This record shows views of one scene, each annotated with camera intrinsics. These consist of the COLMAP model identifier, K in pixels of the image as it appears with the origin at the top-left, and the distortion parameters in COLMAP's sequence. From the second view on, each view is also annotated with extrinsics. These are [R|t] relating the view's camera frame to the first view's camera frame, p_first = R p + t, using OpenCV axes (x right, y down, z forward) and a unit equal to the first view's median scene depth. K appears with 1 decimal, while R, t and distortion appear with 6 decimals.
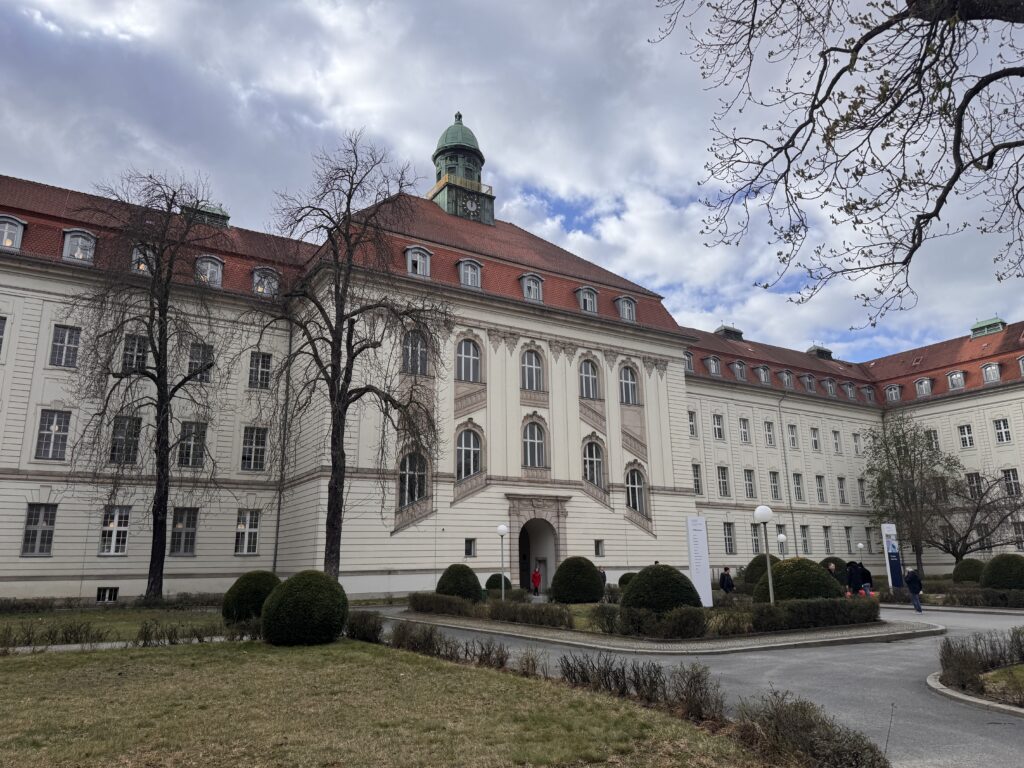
lens RADIAL K [[715.7, 0, 509.1], [0, 715.7, 370.1], [0, 0, 1]] dist [0.091757, -0.107899]
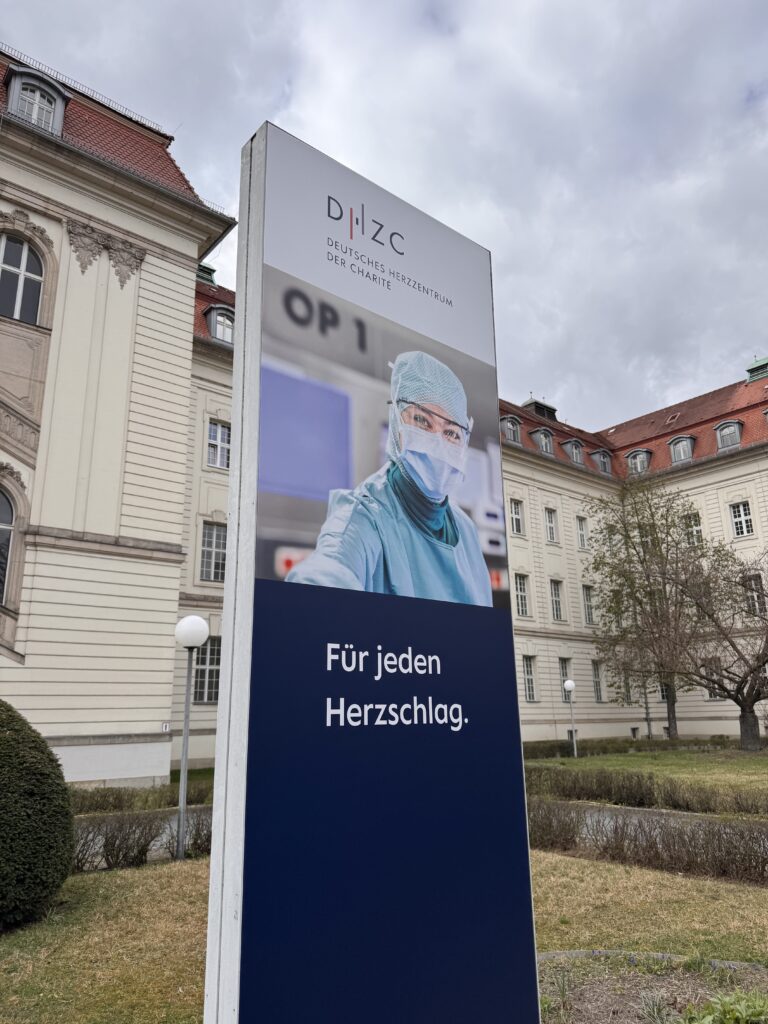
lens RADIAL K [[715.7, 0, 384.0], [0, 715.7, 512.0], [0, 0, 1]] dist [0.091757, -0.107899]
pose [[0.989444, 0.028228, 0.142137, 0.222523], [-0.025114, 0.999405, -0.023656, 0.108805], [-0.142720, 0.019837, 0.989564, 0.411149]]
